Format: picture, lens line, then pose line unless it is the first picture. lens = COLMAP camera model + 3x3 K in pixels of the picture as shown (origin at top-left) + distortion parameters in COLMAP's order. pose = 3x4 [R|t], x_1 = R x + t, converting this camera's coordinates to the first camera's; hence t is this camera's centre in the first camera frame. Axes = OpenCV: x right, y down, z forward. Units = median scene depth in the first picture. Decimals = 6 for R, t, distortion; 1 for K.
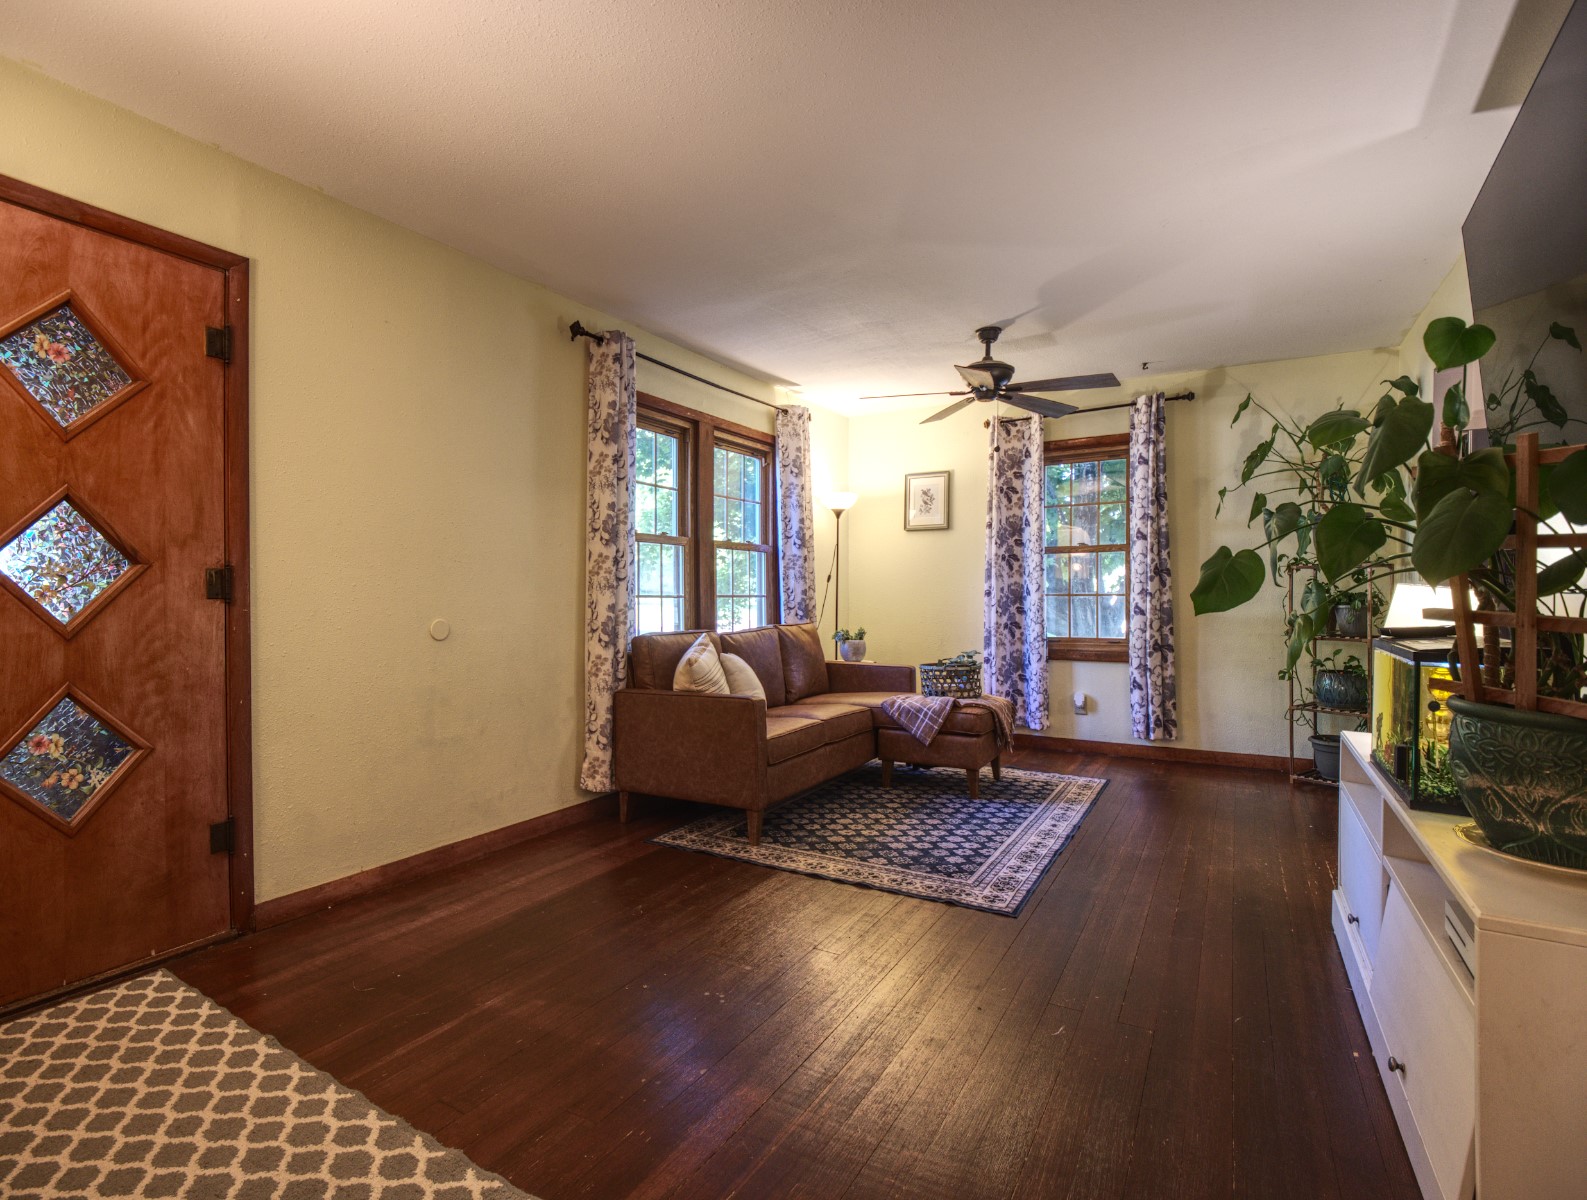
lens RADIAL K [[821.7, 0, 794.9], [0, 821.7, 595.4], [0, 0, 1]] dist [0.002178, -0.000026]
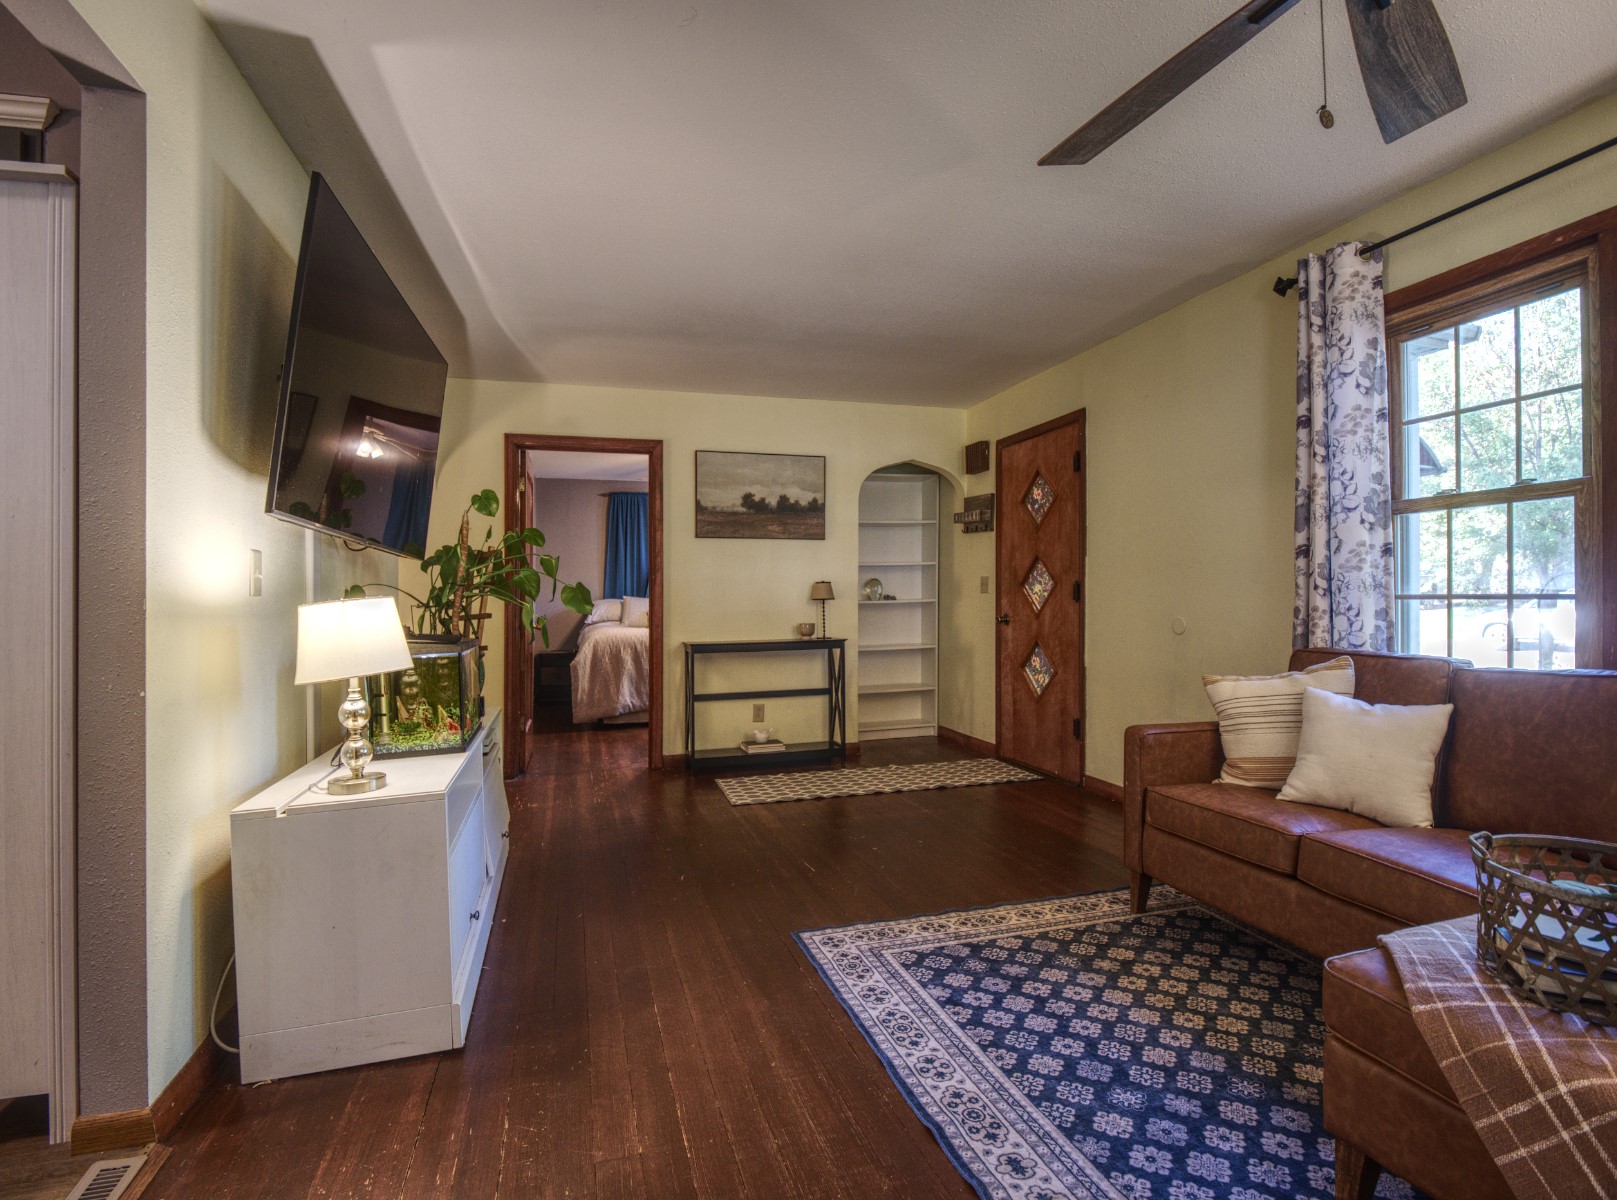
lens RADIAL K [[785.7, 0, 812.7], [0, 785.7, 591.9], [0, 0, 1]] dist [-0.011980, -0.009934]
pose [[-0.683177, -0.003532, -0.730244, 0.712632], [0.000723, 0.999985, -0.005514, -0.003636], [0.730252, -0.004295, -0.683164, 1.270815]]
